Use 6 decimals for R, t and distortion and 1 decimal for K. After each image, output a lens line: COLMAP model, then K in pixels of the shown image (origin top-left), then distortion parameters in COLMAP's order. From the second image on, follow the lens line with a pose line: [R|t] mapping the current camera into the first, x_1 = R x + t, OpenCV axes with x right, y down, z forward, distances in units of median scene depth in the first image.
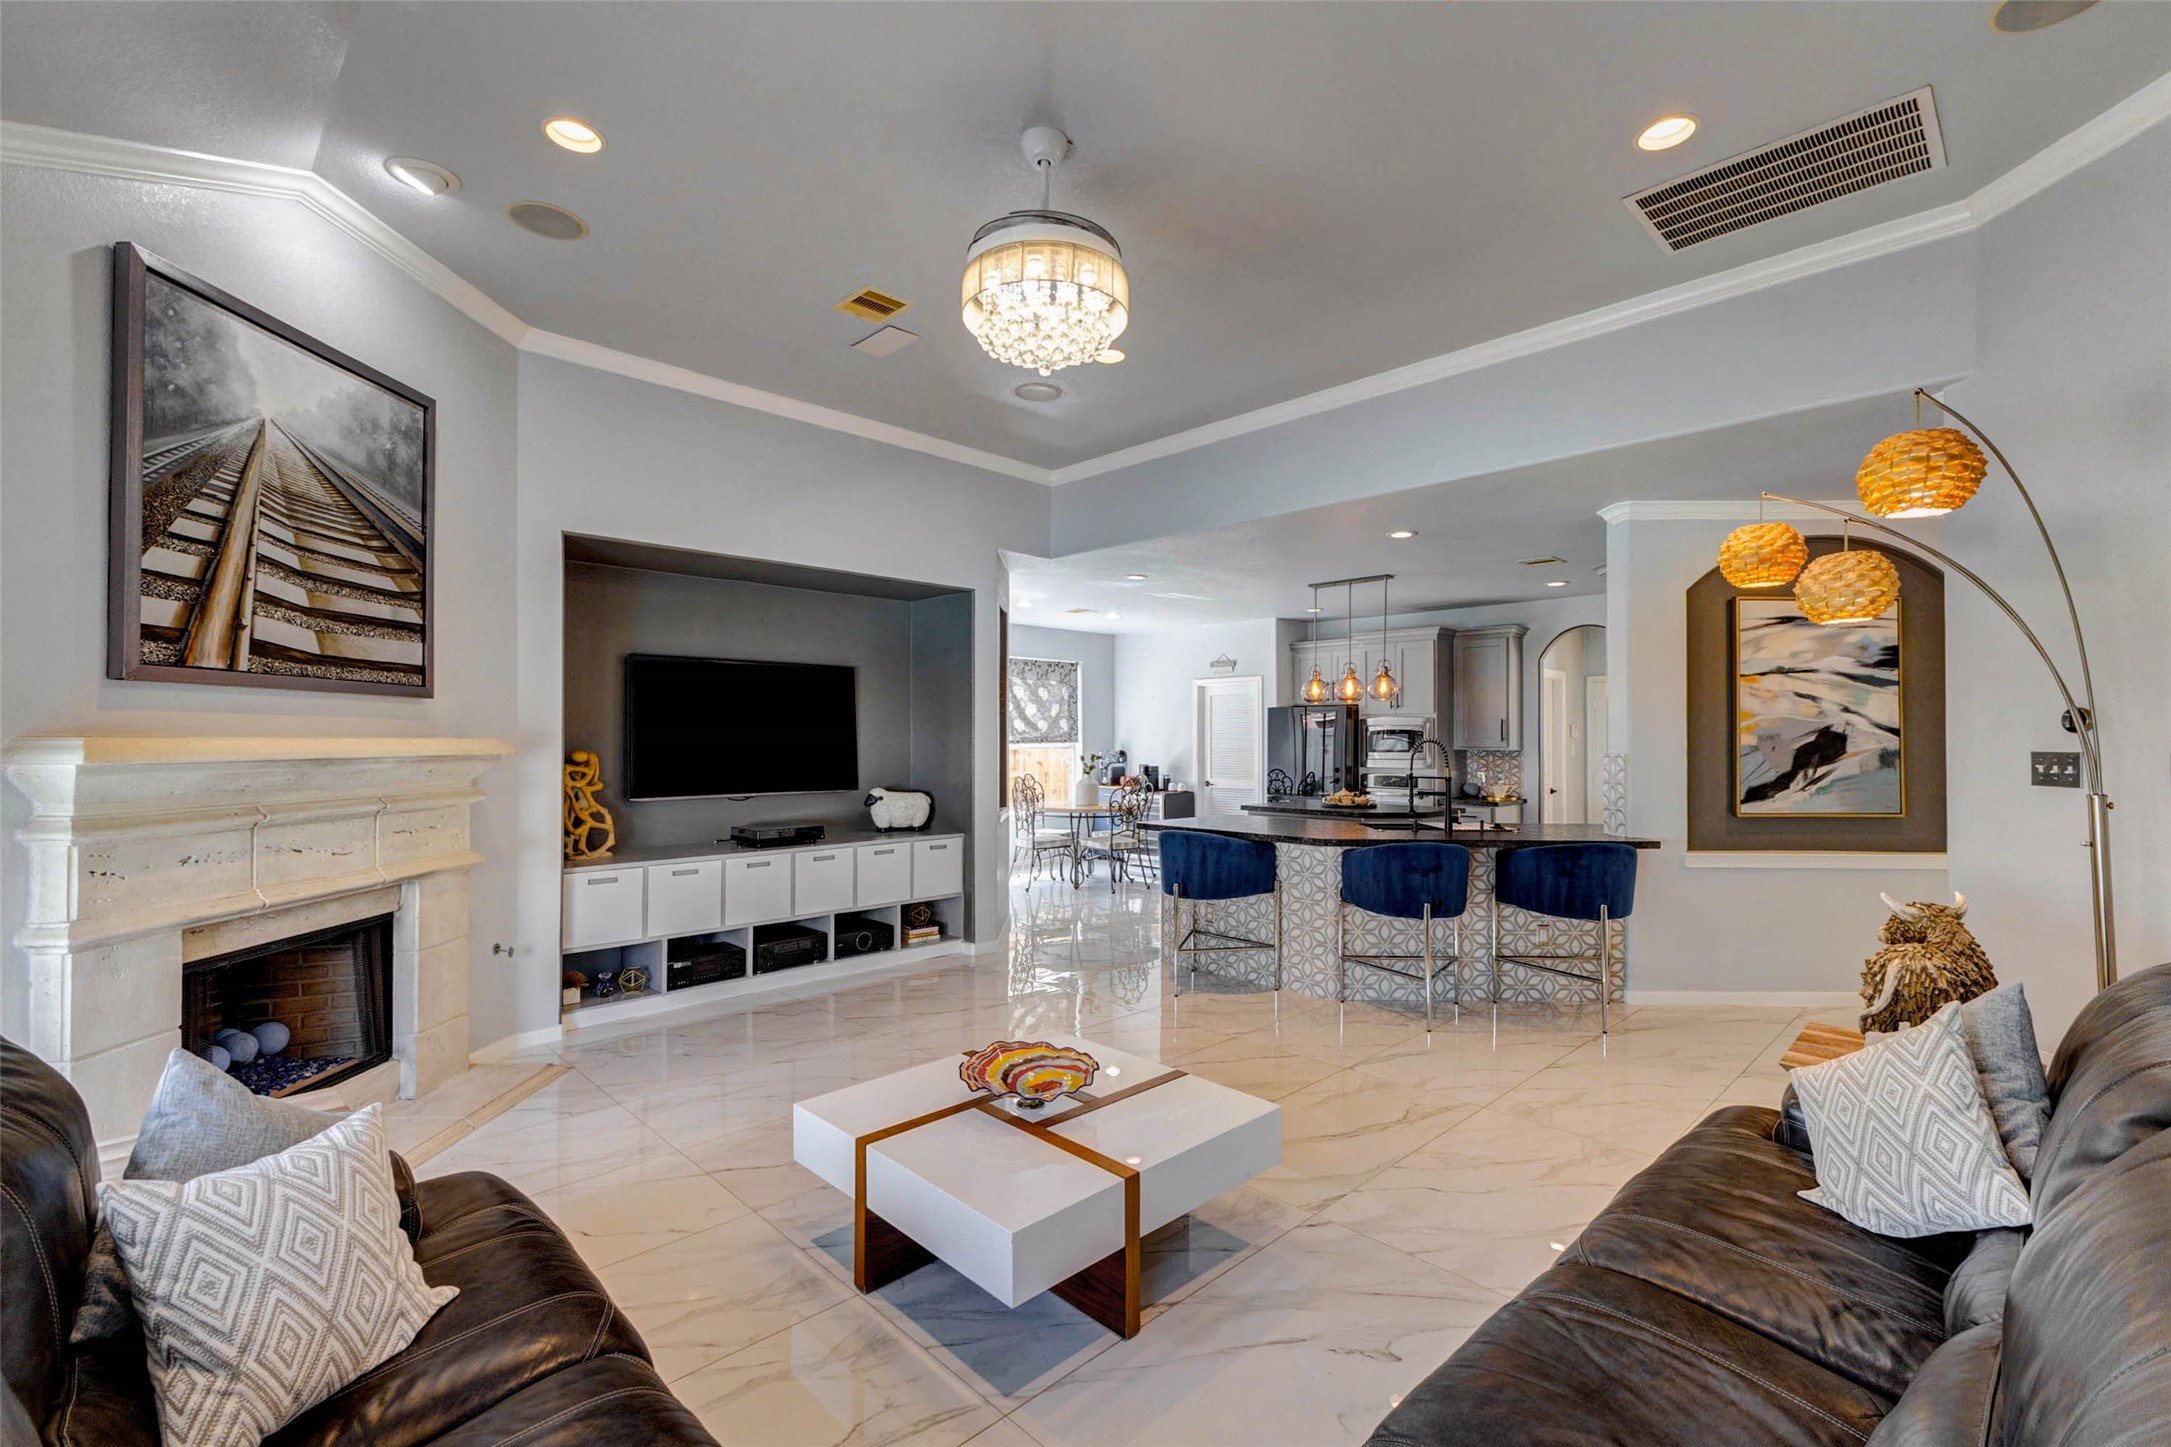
lens RADIAL K [[948.3, 0, 1098.4], [0, 948.3, 726.2], [0, 0, 1]] dist [-0.000988, -0.000489]
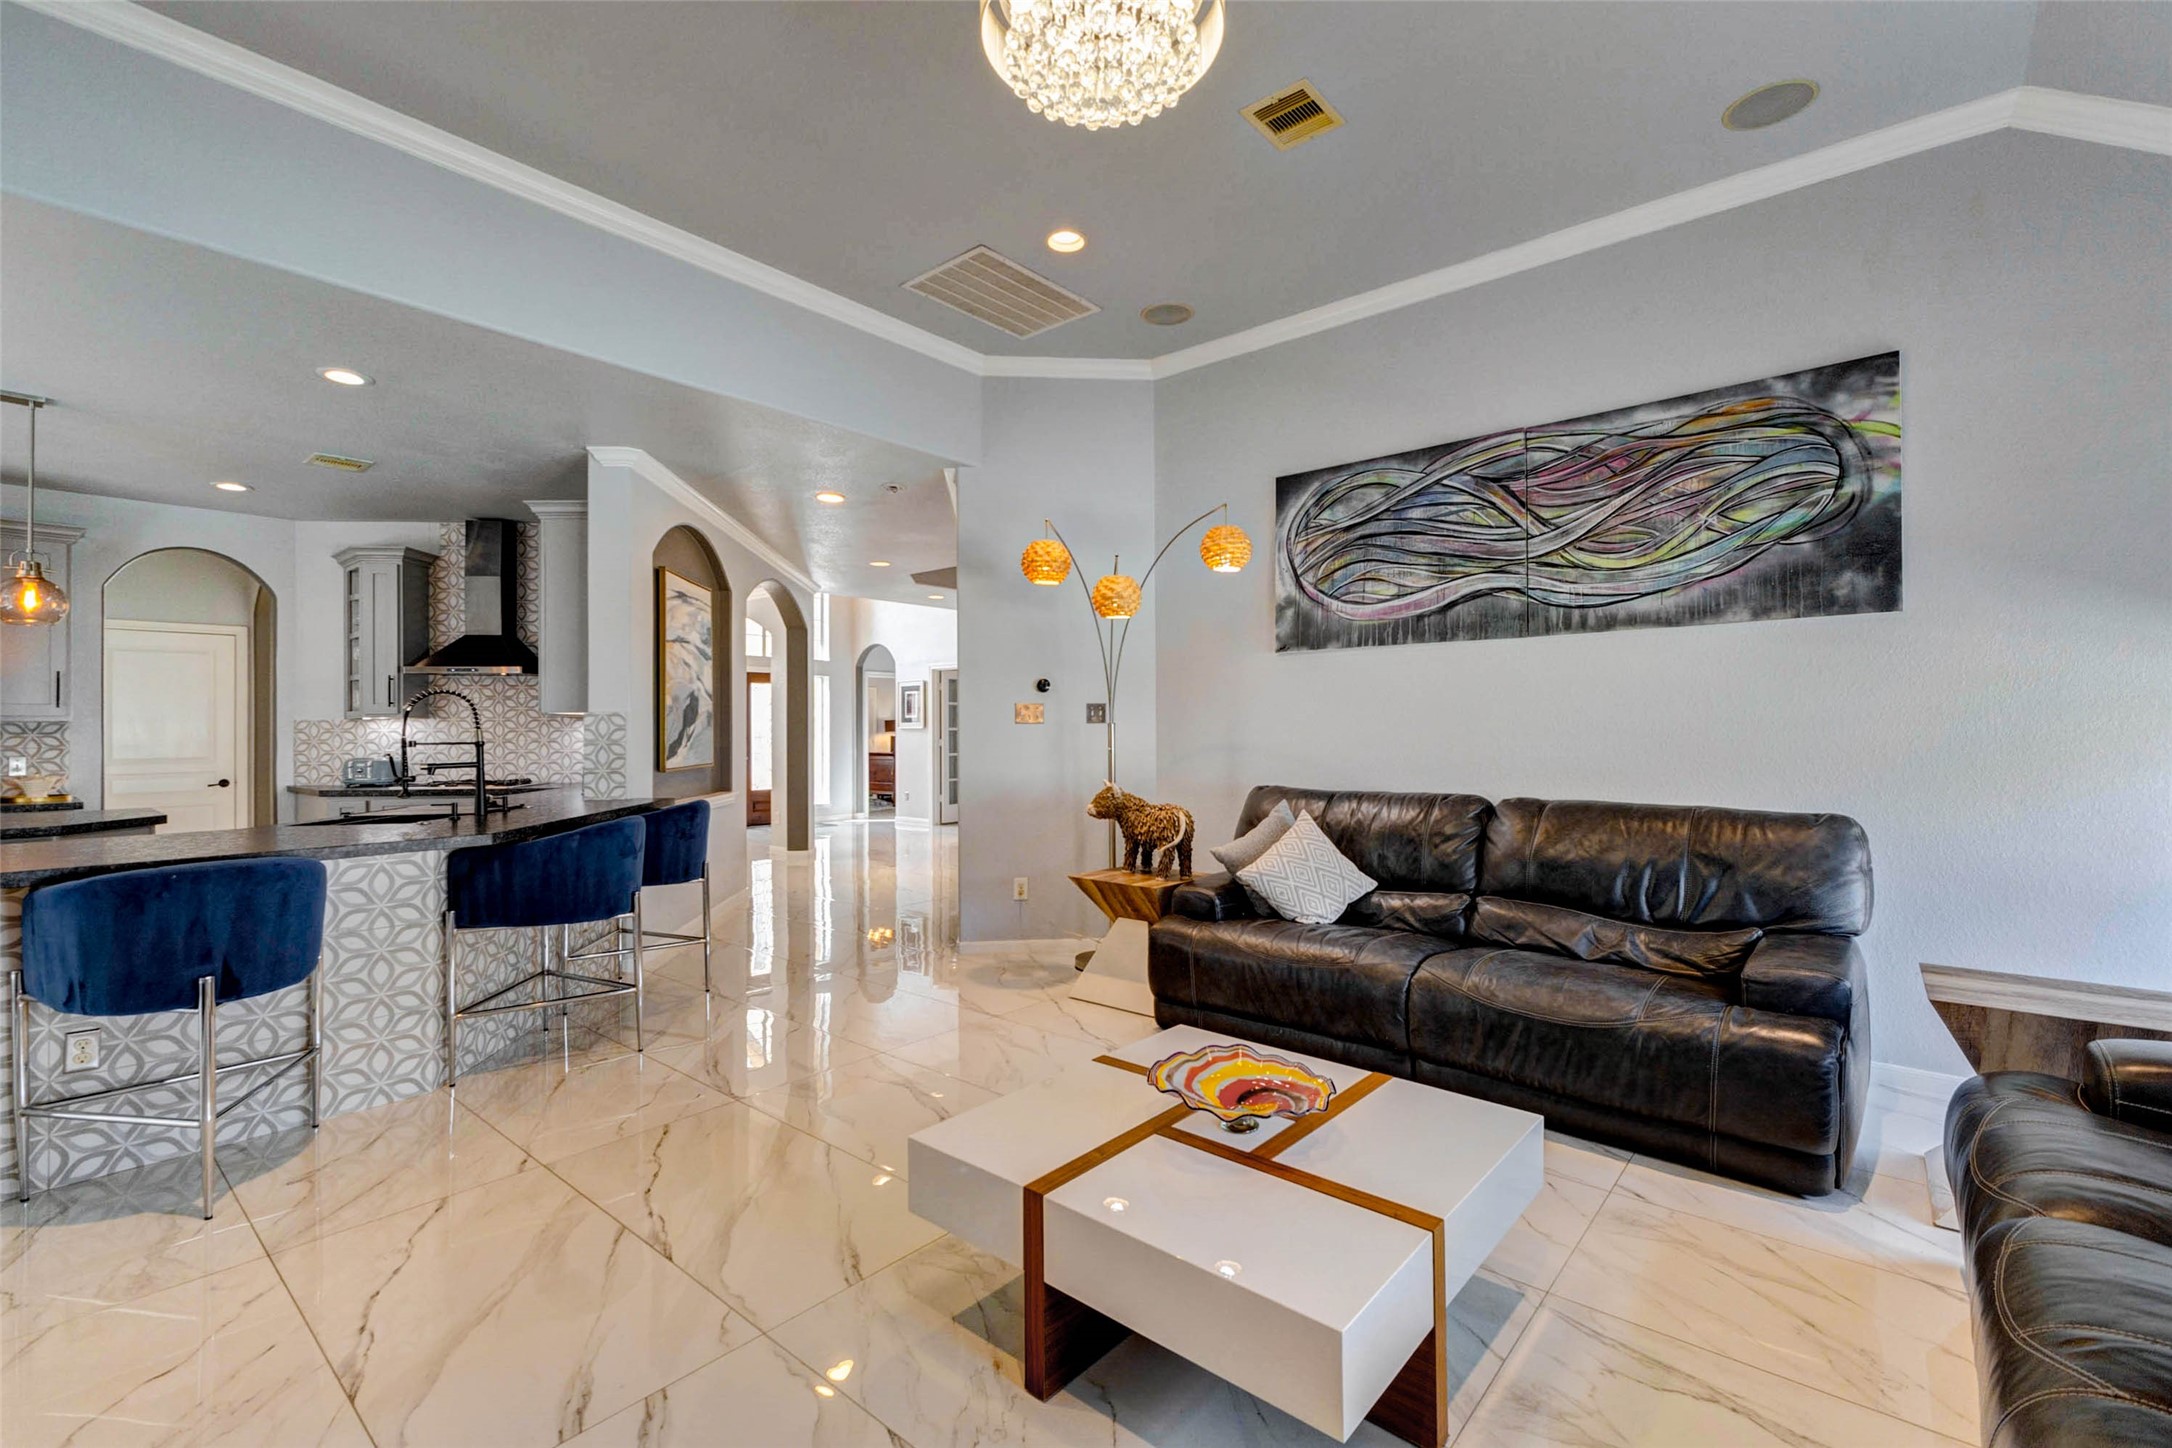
lens RADIAL K [[948.7, 0, 1098.9], [0, 948.7, 726.7], [0, 0, 1]] dist [-0.000988, -0.000489]
pose [[-0.085985, 0.004100, 0.996288, -0.637874], [-0.008368, 0.999953, -0.004837, 0.064044], [-0.996261, -0.008753, -0.085946, 0.917235]]
